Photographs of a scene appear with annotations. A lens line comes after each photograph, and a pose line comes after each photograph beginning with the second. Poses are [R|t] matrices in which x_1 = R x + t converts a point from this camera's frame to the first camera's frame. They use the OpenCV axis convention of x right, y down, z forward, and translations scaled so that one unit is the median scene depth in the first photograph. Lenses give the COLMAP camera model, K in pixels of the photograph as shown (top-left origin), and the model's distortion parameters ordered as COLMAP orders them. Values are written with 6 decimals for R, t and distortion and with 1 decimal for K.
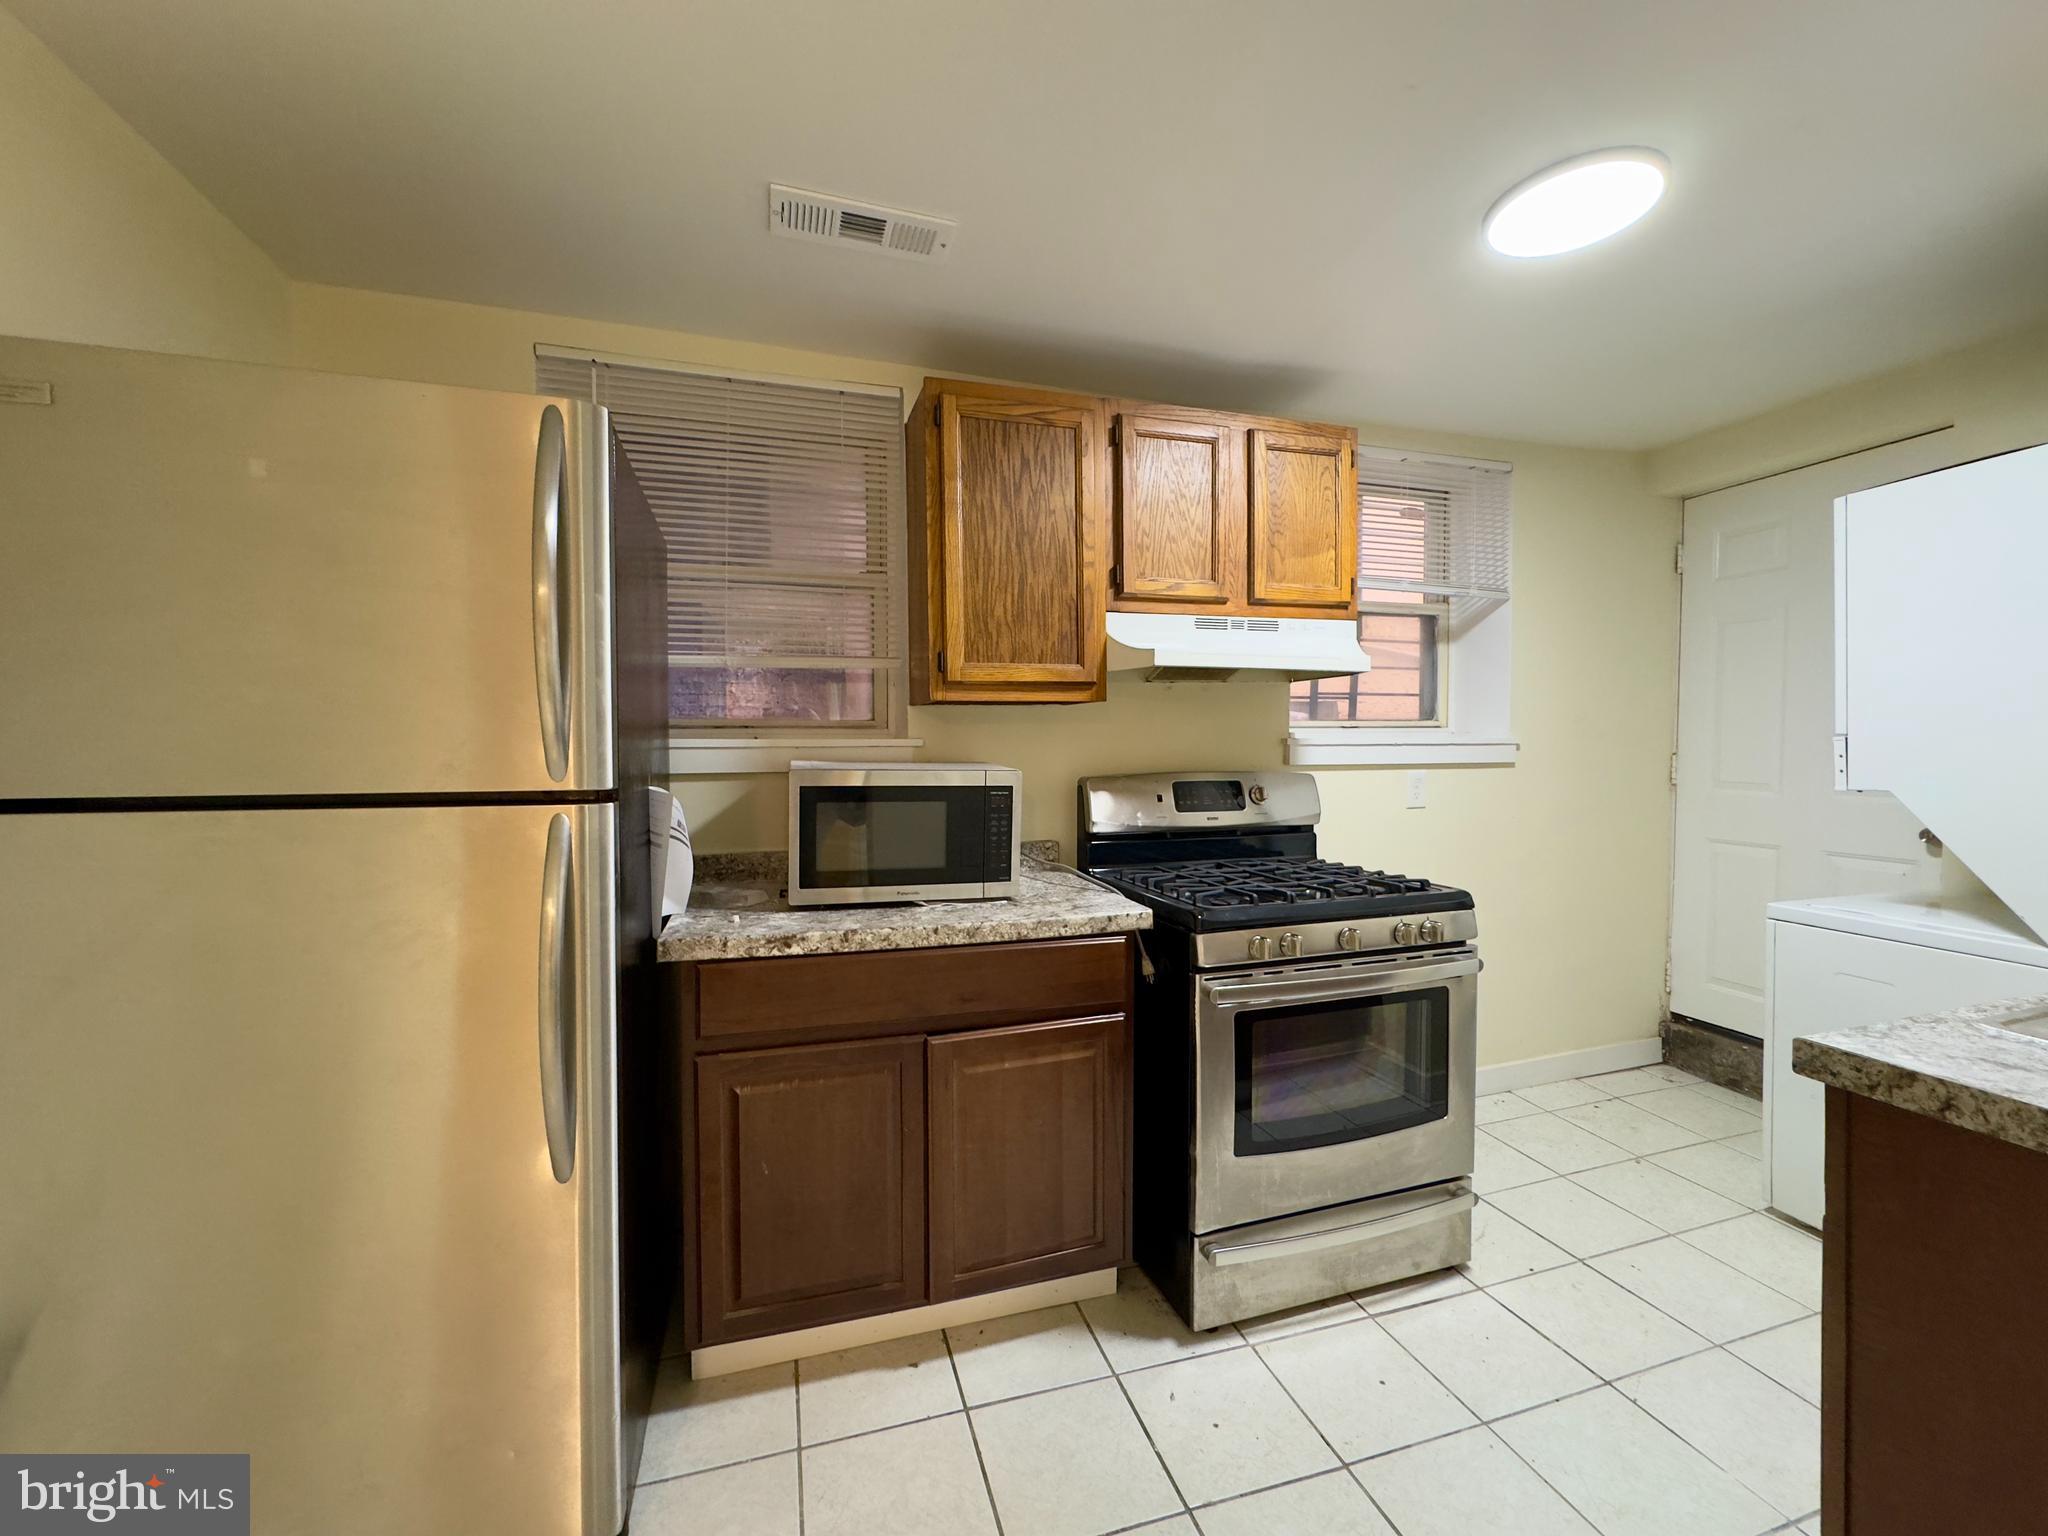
lens RADIAL K [[811.1, 0, 1024.0], [0, 811.1, 768.0], [0, 0, 1]] dist [-0.002515, 0.000011]
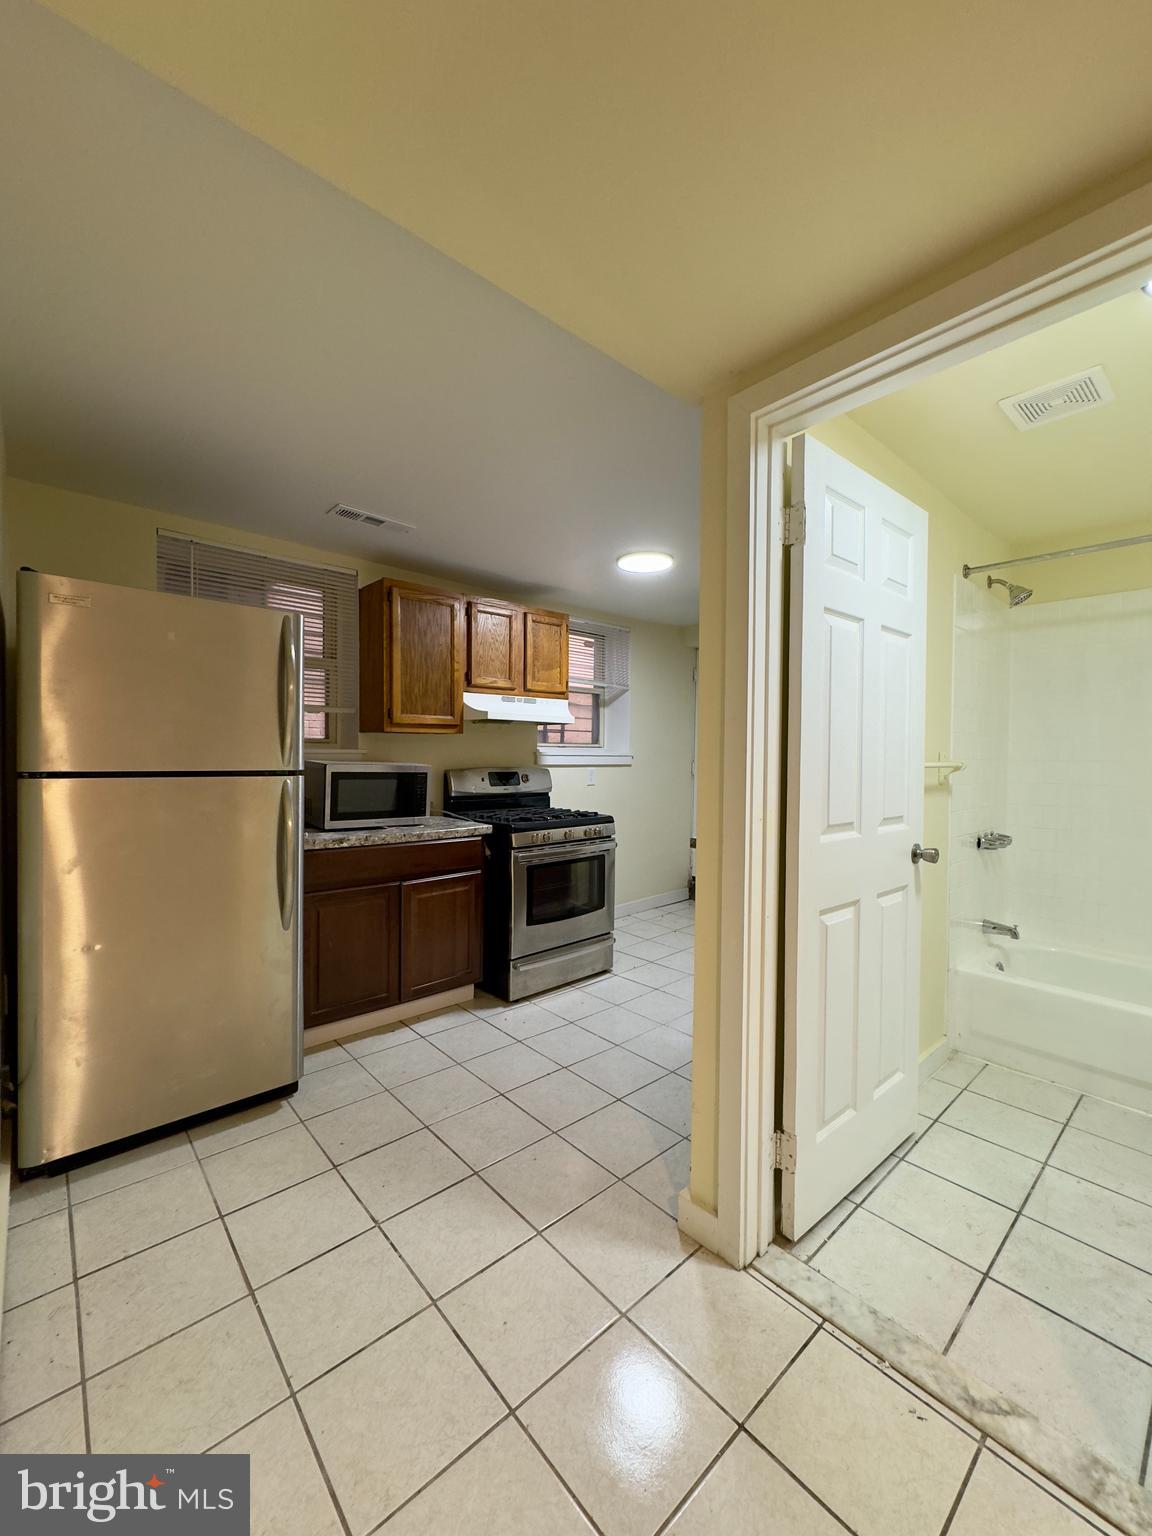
lens RADIAL K [[608.3, 0, 576.0], [0, 608.3, 768.0], [0, 0, 1]] dist [-0.002515, 0.000011]
pose [[0.905498, 0.003152, 0.424339, -0.319106], [-0.000639, 0.999981, -0.006064, 0.018253], [-0.424350, 0.005220, 0.905483, -0.597386]]
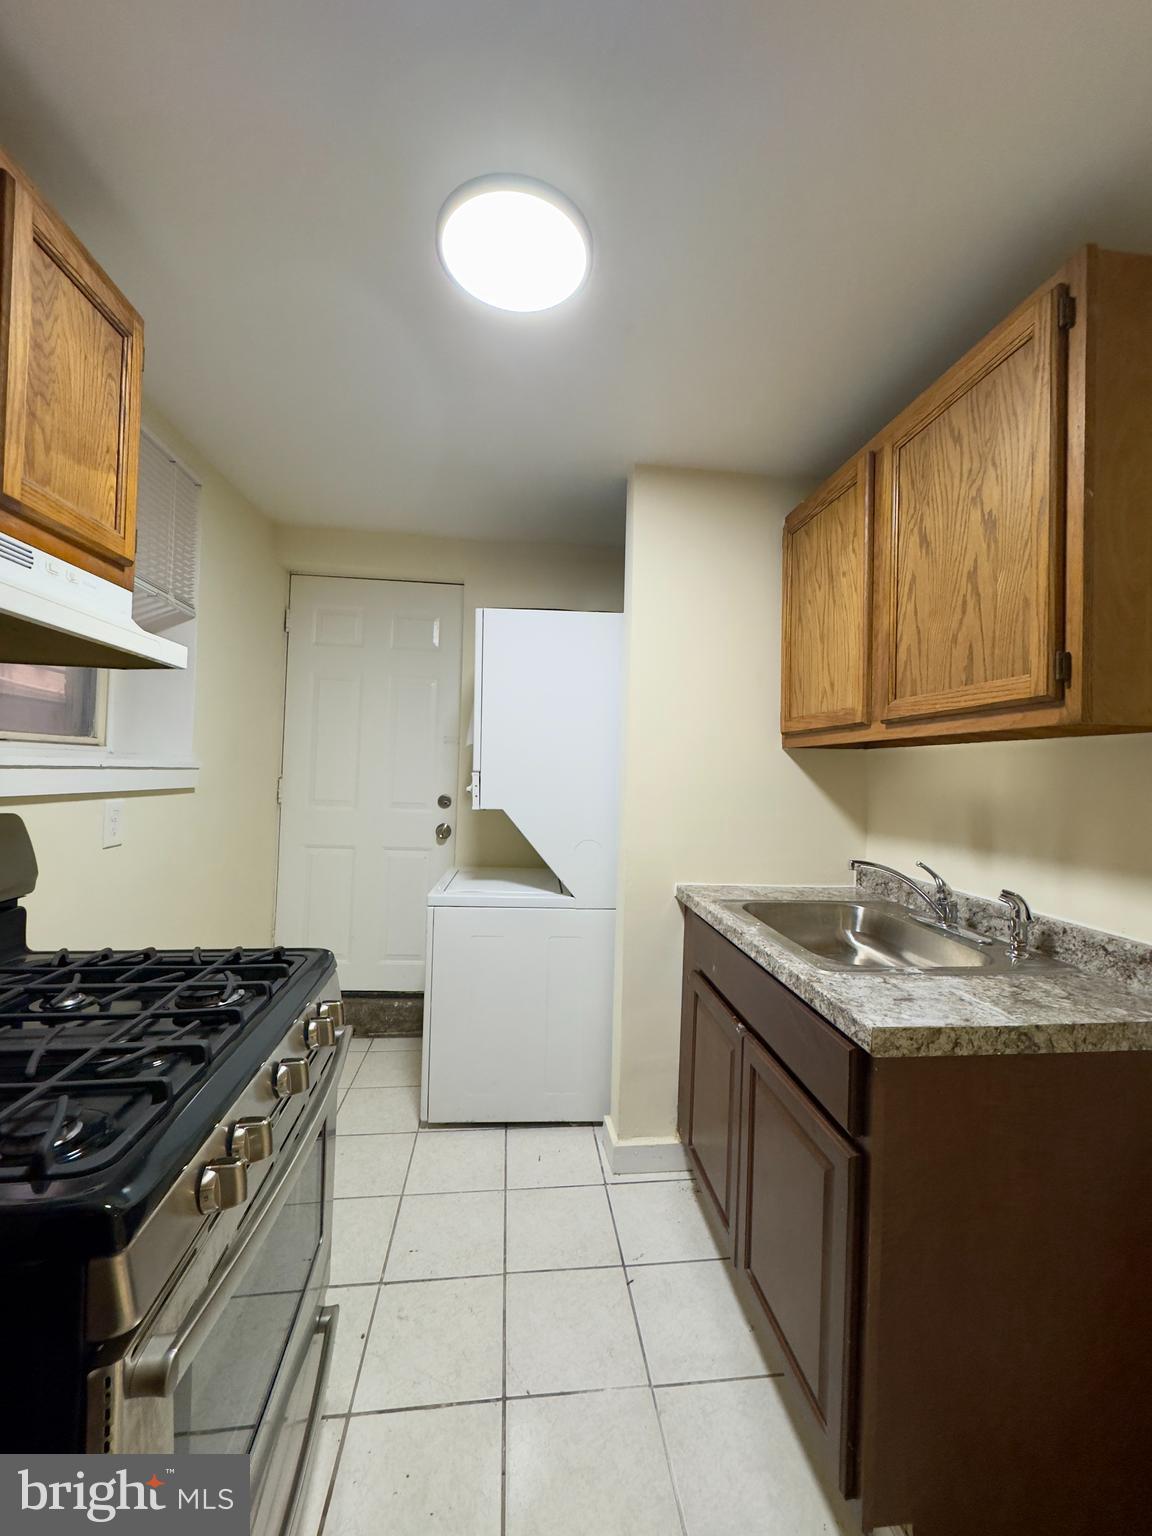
lens RADIAL K [[615.0, 0, 576.0], [0, 615.0, 768.0], [0, 0, 1]] dist [0.002493, 0.000236]
pose [[0.180370, 0.018919, 0.983417, -0.042569], [-0.004704, 0.999820, -0.018371, -0.026434], [-0.983588, -0.001313, 0.180427, 0.600279]]
